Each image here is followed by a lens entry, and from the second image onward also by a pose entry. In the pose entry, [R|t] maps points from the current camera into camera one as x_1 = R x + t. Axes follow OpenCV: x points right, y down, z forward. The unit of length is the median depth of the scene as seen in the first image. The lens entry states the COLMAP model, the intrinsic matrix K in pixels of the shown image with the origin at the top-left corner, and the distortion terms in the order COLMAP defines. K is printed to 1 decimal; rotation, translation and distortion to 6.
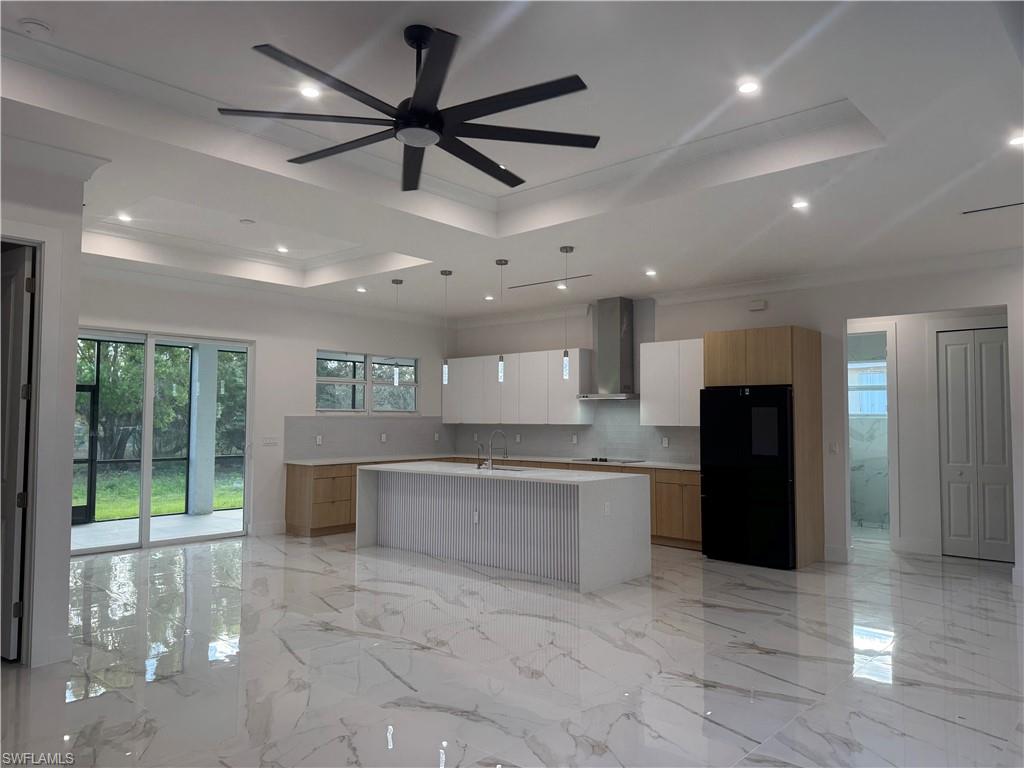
lens RADIAL K [[709.4, 0, 519.4], [0, 709.4, 378.5], [0, 0, 1]] dist [0.097726, -0.179788]
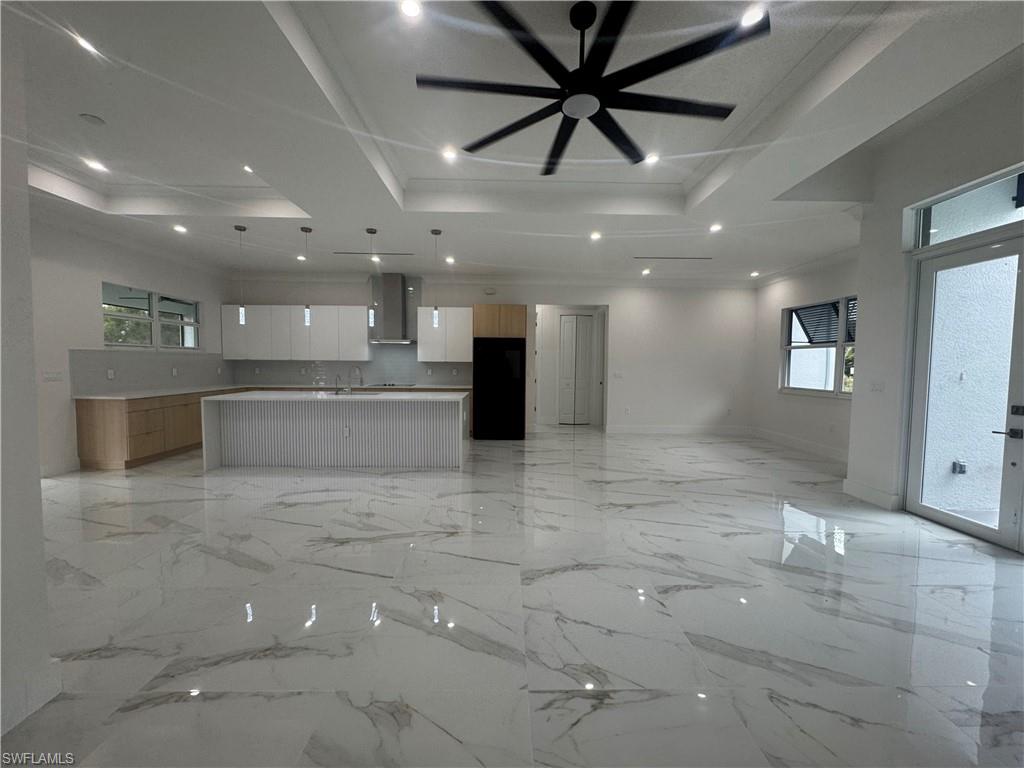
lens RADIAL K [[410.0, 0, 513.1], [0, 410.0, 377.7], [0, 0, 1]] dist [-0.003616, -0.000177]
pose [[0.733490, -0.021471, 0.679361, -0.353497], [-0.045748, 0.995675, 0.080861, 0.026422], [-0.678159, -0.090390, 0.729335, 0.280981]]
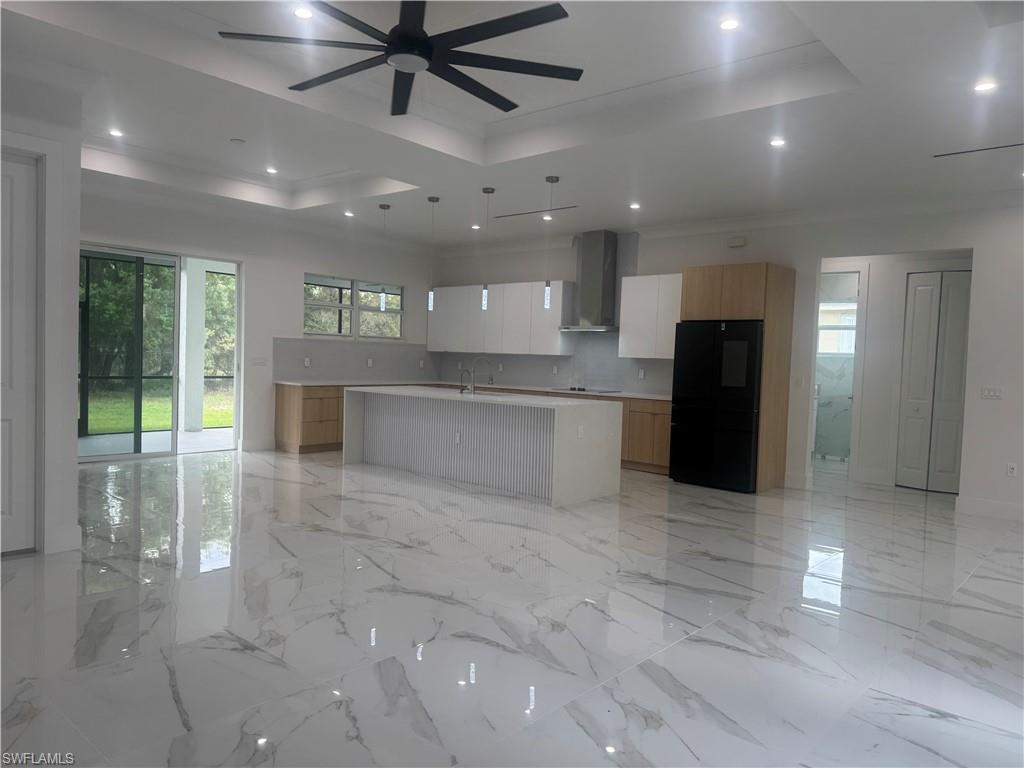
lens RADIAL K [[712.7, 0, 512.0], [0, 712.7, 384.0], [0, 0, 1]] dist [0.102925, -0.185850]
pose [[0.999491, 0.029906, 0.011150, 0.005817], [-0.030859, 0.994676, 0.098318, 0.009244], [-0.008150, -0.098612, 0.995093, -0.047292]]
